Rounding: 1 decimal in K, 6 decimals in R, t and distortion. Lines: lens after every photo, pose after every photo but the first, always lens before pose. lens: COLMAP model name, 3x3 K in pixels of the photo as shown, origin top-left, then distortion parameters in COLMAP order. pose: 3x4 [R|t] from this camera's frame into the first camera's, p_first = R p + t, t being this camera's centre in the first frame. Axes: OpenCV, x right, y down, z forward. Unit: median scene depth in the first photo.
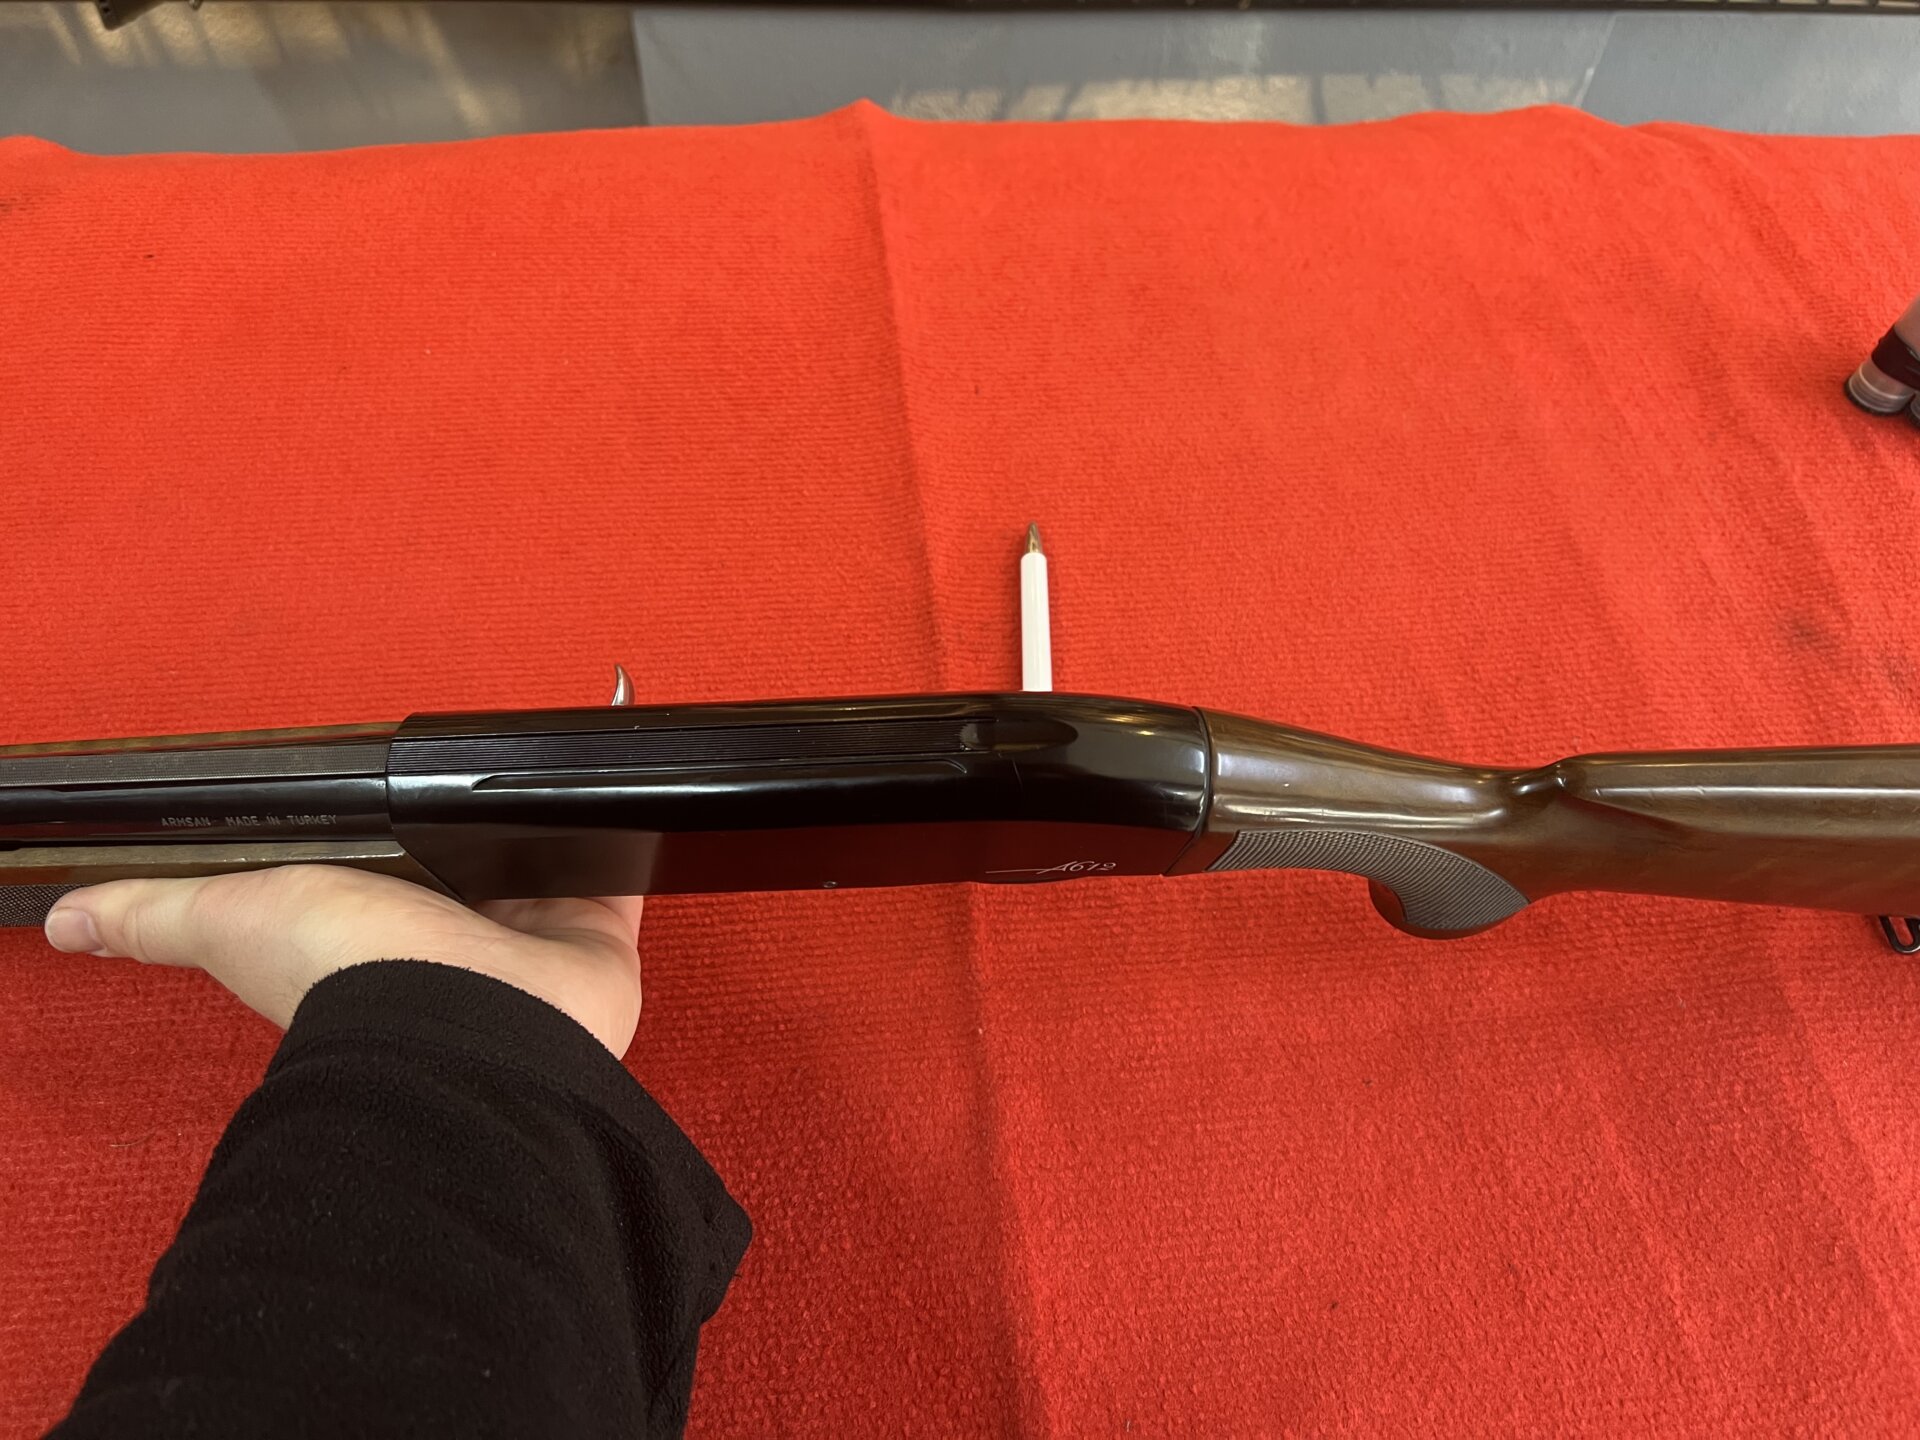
lens RADIAL K [[1487.8, 0, 966.8], [0, 1487.8, 689.7], [0, 0, 1]] dist [0.055355, -0.091164]
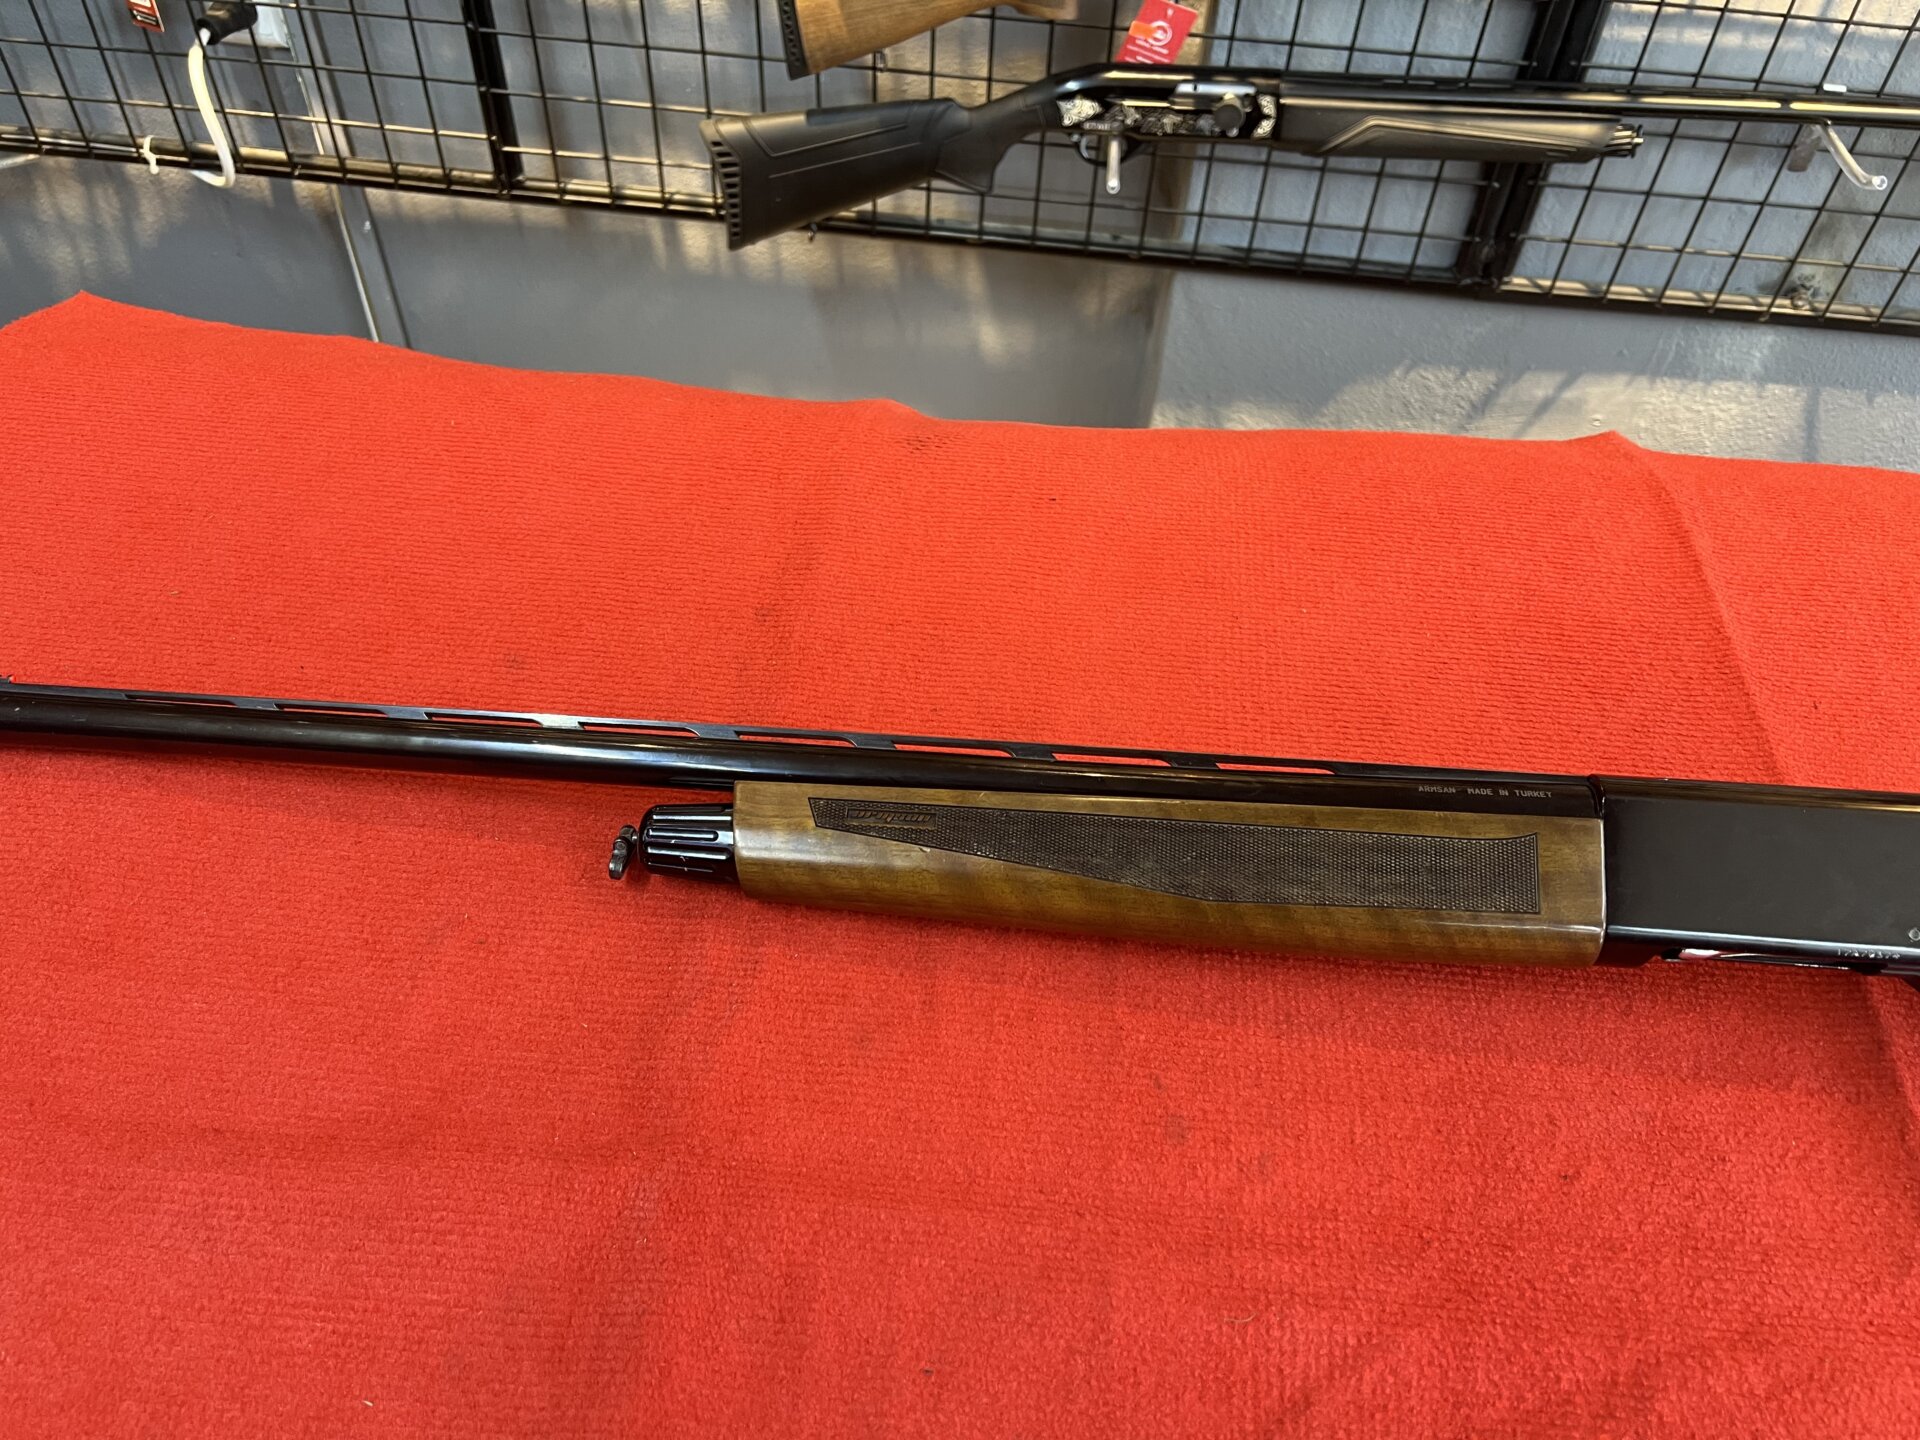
lens RADIAL K [[1461.2, 0, 971.1], [0, 1461.2, 724.2], [0, 0, 1]] dist [0.032620, -0.043589]
pose [[0.982772, 0.132319, -0.129039, -0.584677], [-0.145043, 0.984878, -0.094749, -0.001719], [0.114551, 0.111833, 0.987103, -0.132501]]
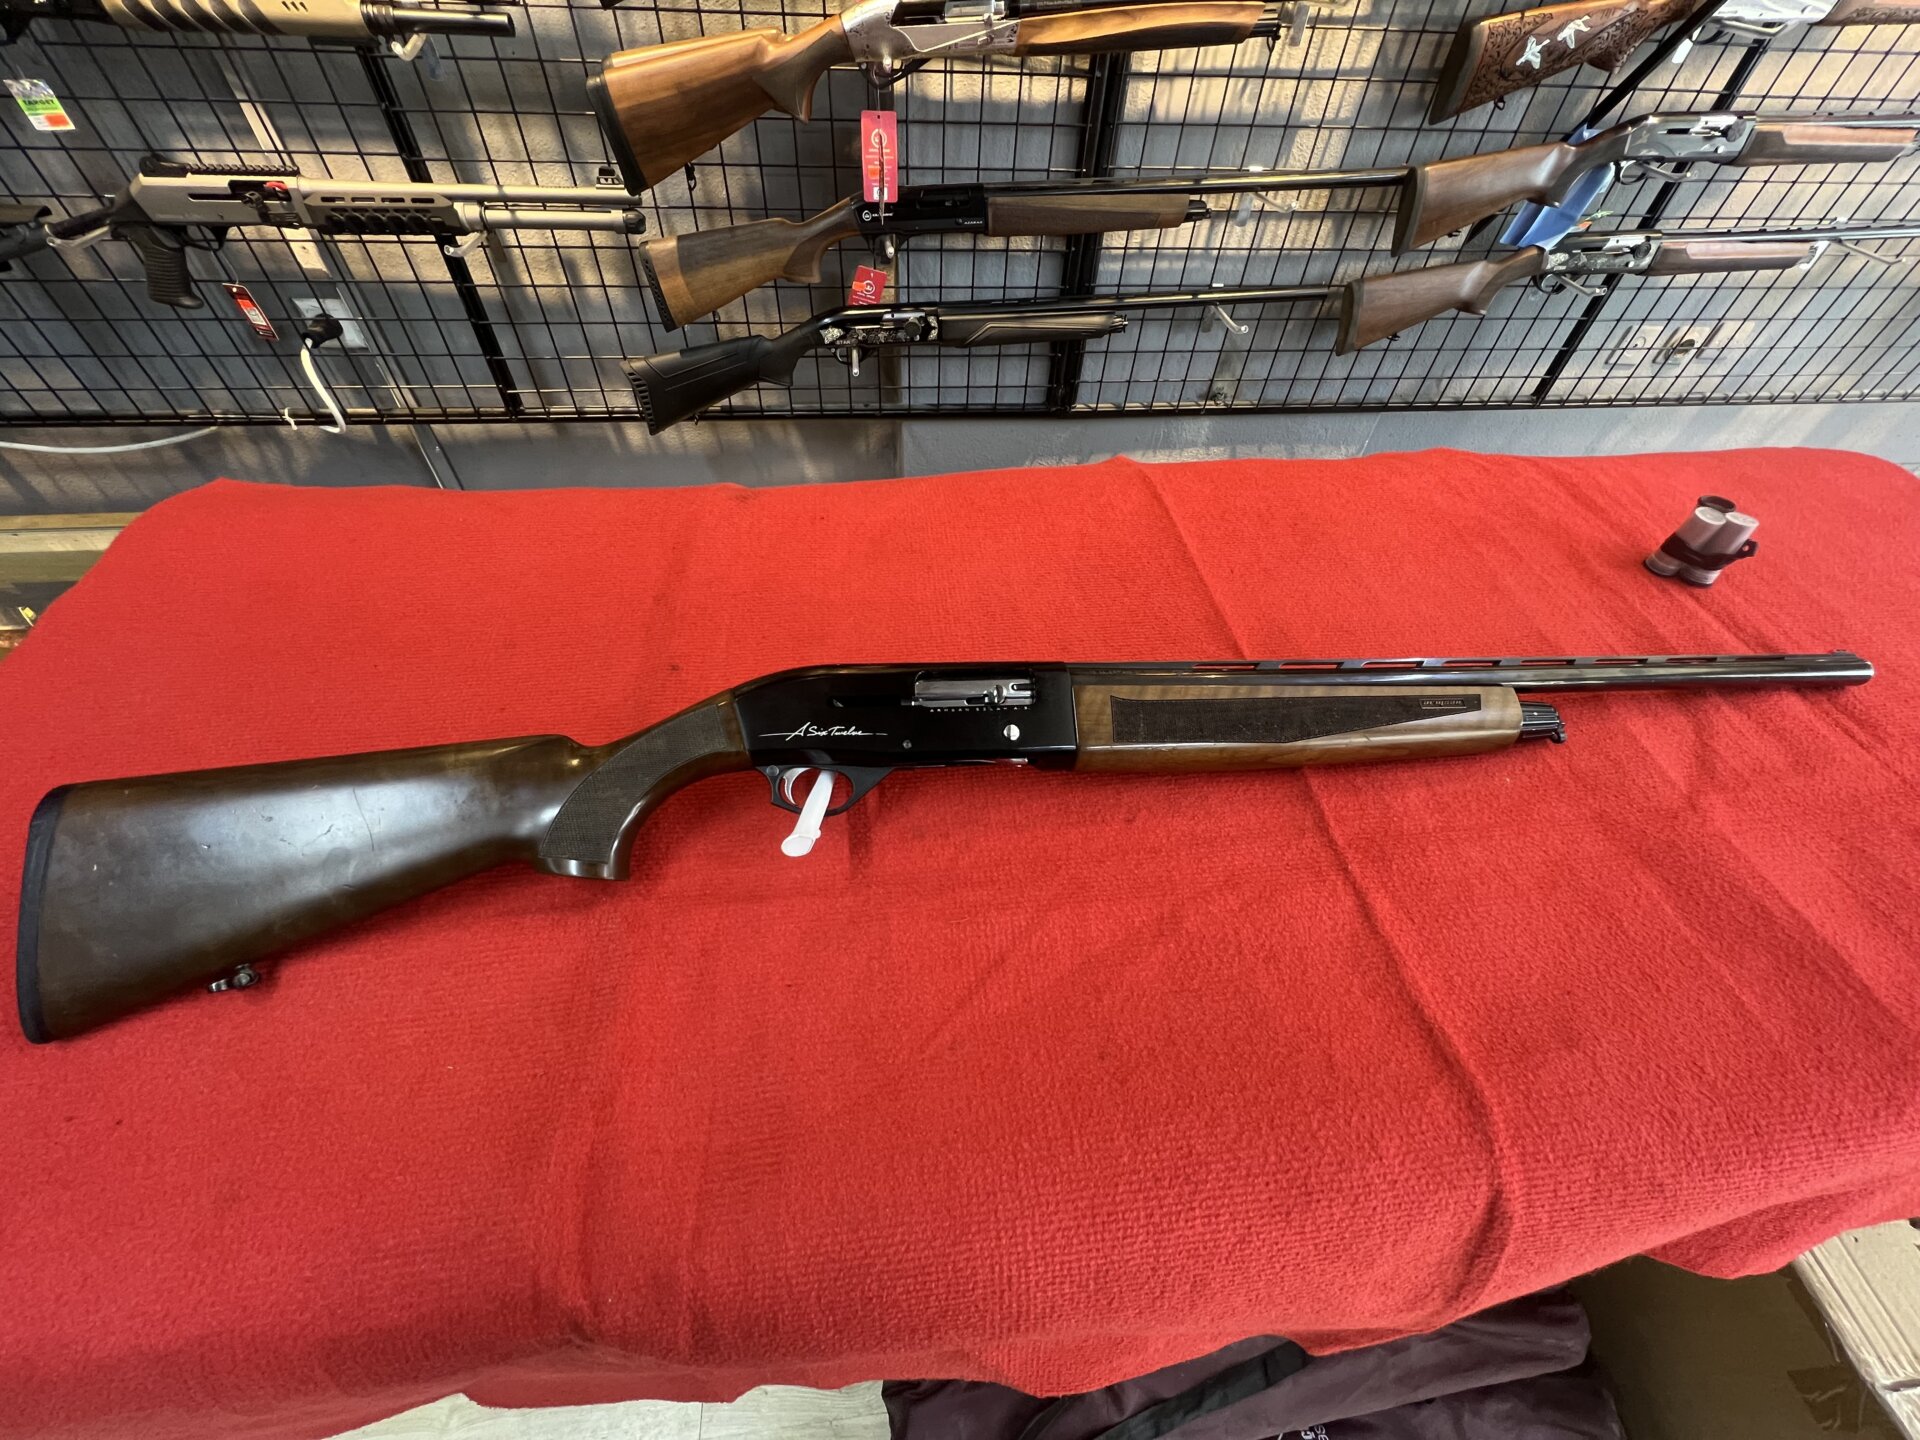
lens RADIAL K [[769.0, 0, 960.0], [0, 769.0, 720.0], [0, 0, 1]] dist [-0.003304, -0.000315]
pose [[0.999777, -0.021087, 0.000579, -0.482509], [0.021074, 0.997175, -0.072093, 0.090116], [0.000942, 0.072089, 0.997398, -0.043313]]
